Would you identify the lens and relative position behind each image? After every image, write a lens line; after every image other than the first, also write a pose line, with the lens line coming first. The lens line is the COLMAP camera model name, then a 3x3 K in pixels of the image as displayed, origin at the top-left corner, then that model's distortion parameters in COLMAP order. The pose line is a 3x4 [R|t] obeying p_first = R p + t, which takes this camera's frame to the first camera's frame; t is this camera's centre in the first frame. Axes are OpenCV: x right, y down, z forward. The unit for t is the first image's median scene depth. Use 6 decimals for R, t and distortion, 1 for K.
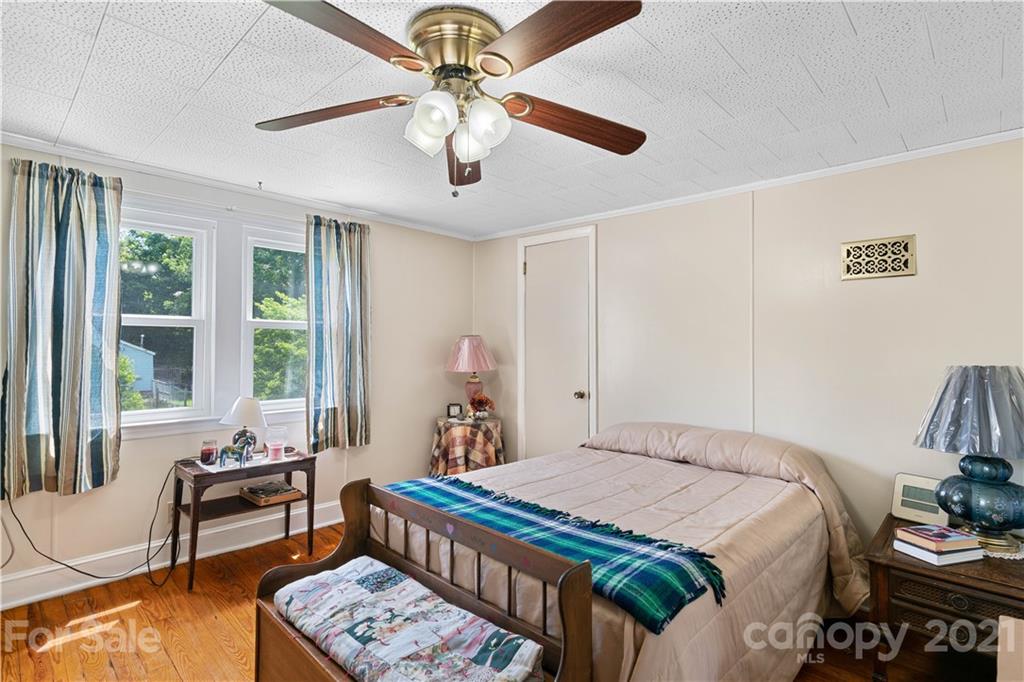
lens RADIAL K [[504.4, 0, 509.7], [0, 504.4, 313.0], [0, 0, 1]] dist [-0.001572, -0.000232]
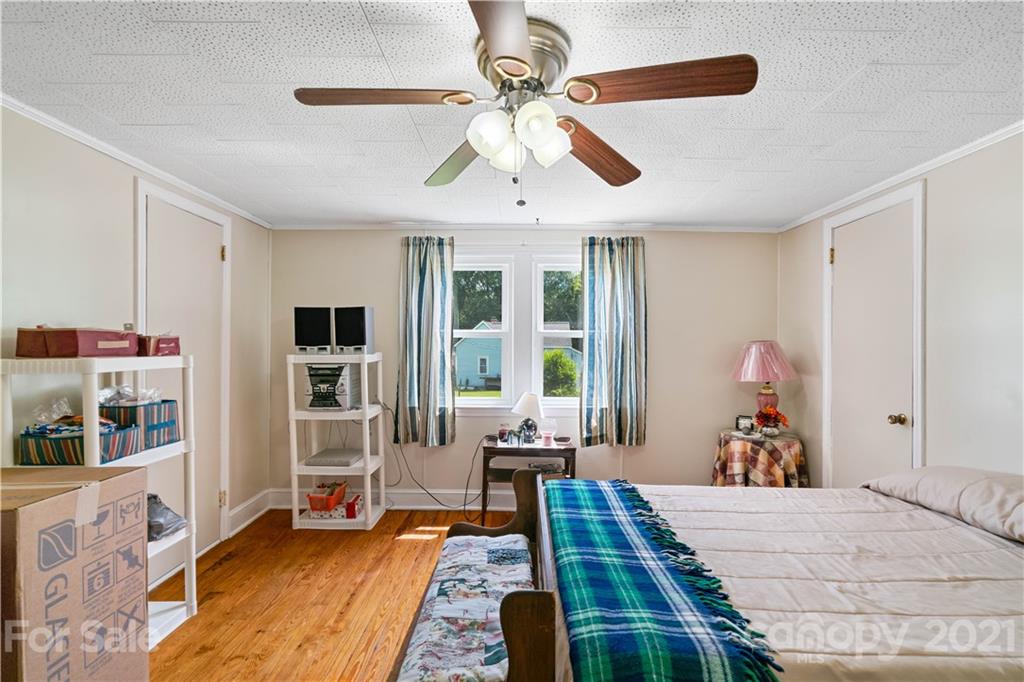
lens RADIAL K [[468.5, 0, 512.2], [0, 468.5, 336.4], [0, 0, 1]] dist [-0.006769, 0.004326]
pose [[0.693842, -0.023227, -0.719753, 0.326999], [0.044212, 0.998968, 0.010383, 0.014048], [0.718769, -0.039026, 0.694153, 0.182231]]
